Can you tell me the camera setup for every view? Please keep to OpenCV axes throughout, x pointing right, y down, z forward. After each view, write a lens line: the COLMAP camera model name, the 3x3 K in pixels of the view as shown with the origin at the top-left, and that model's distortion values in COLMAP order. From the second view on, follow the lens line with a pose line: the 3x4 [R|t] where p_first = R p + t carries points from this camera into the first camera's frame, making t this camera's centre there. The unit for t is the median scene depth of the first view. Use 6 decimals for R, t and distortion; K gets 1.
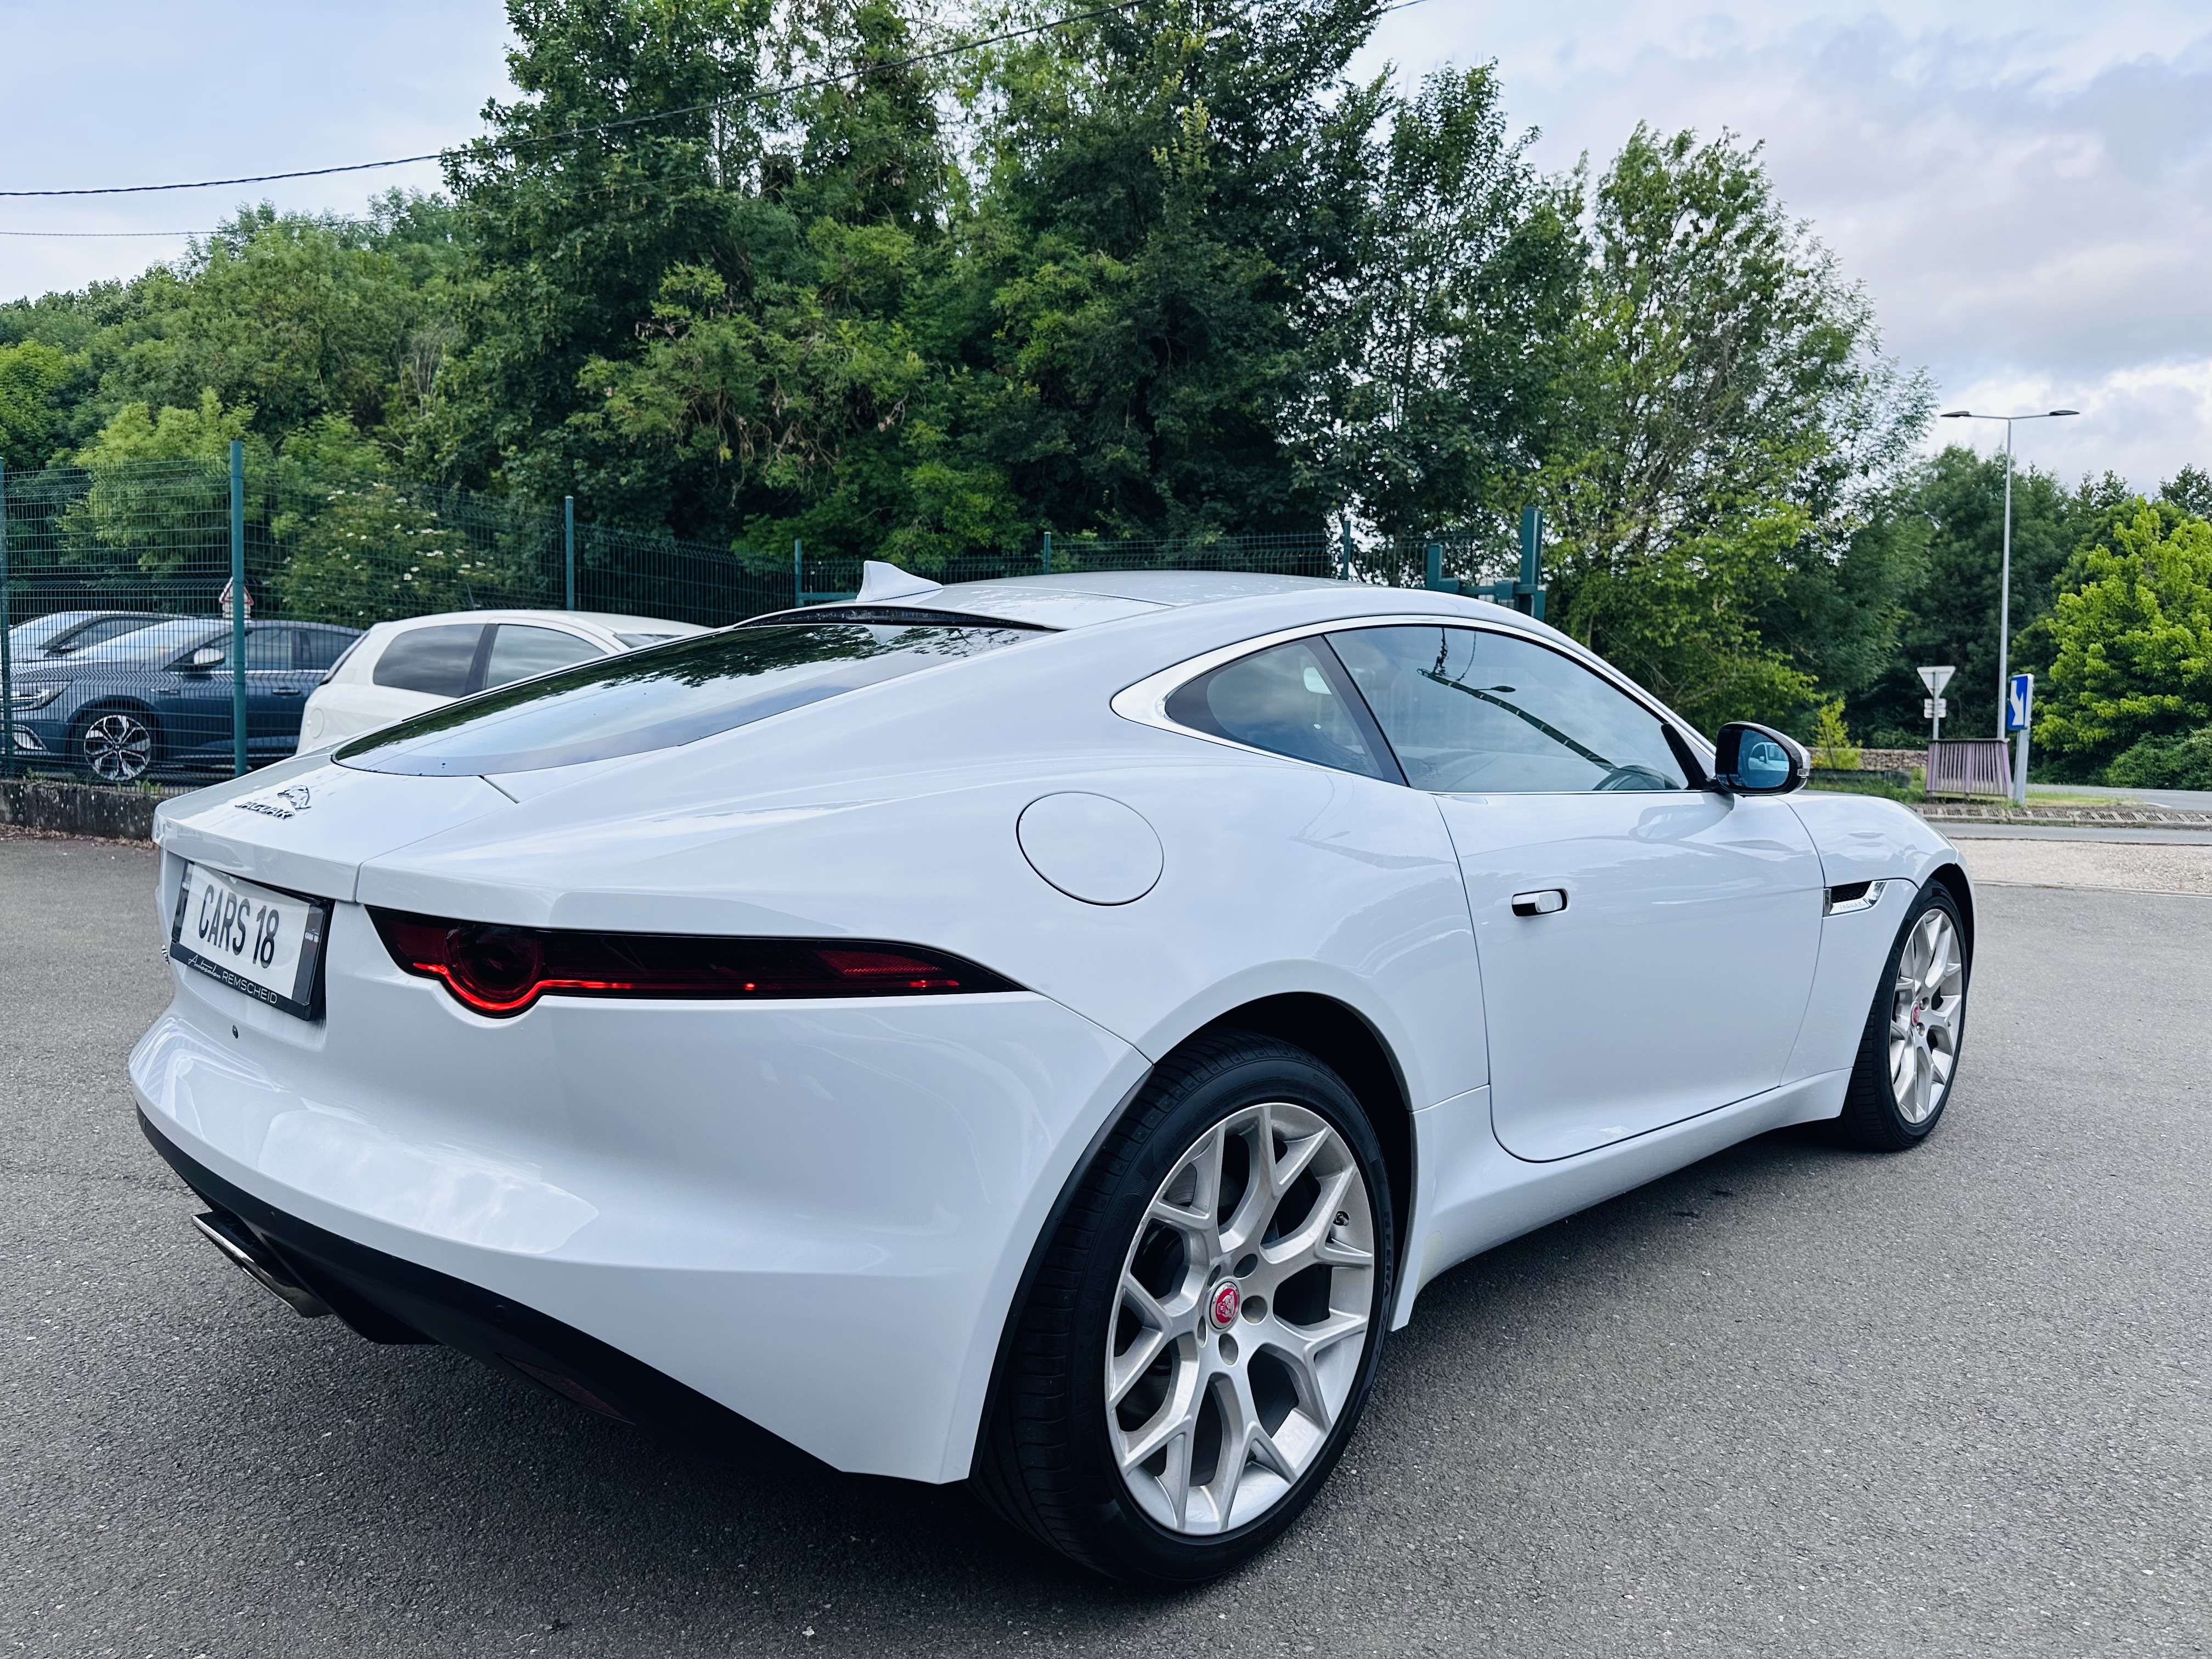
lens RADIAL K [[1599.1, 0, 1106.6], [0, 1599.1, 849.5], [0, 0, 1]] dist [0.032387, -0.048939]
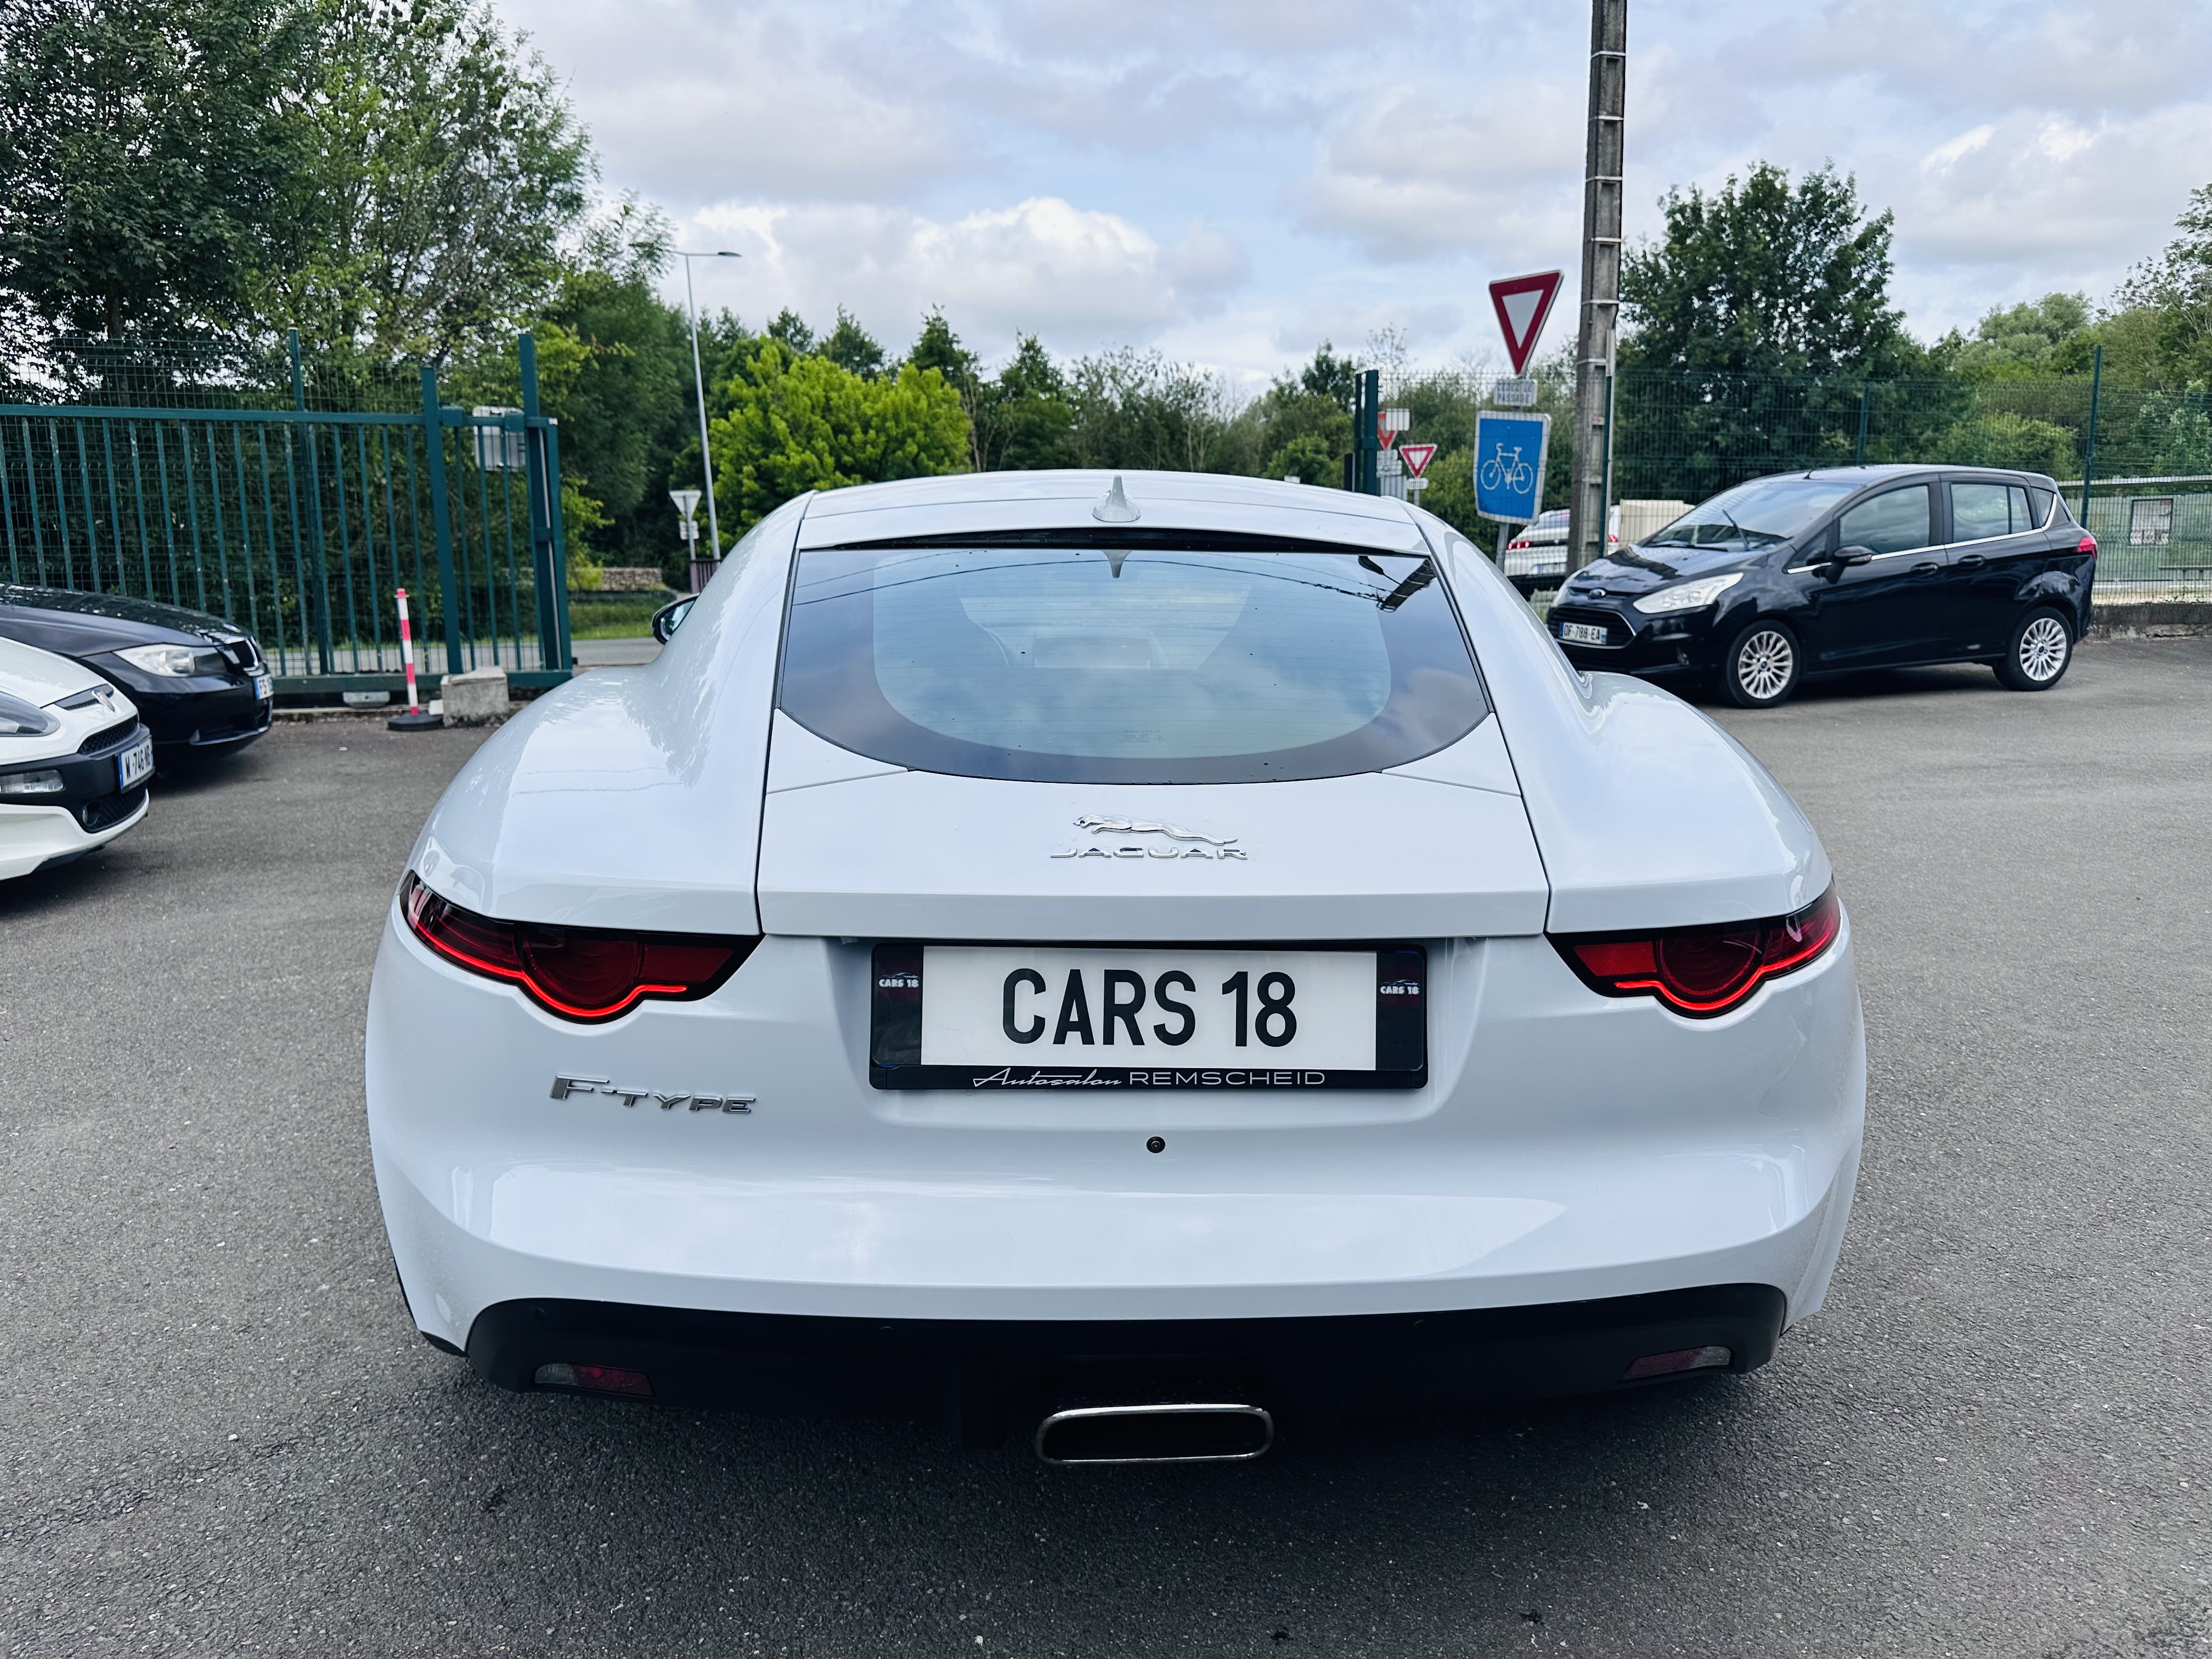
lens RADIAL K [[1599.1, 0, 1120.2], [0, 1599.1, 833.0], [0, 0, 1]] dist [0.032387, -0.048939]
pose [[0.681363, -0.156847, 0.714943, -0.102404], [0.082302, 0.986994, 0.138094, -0.013315], [-0.727303, -0.035251, 0.685410, 0.046999]]
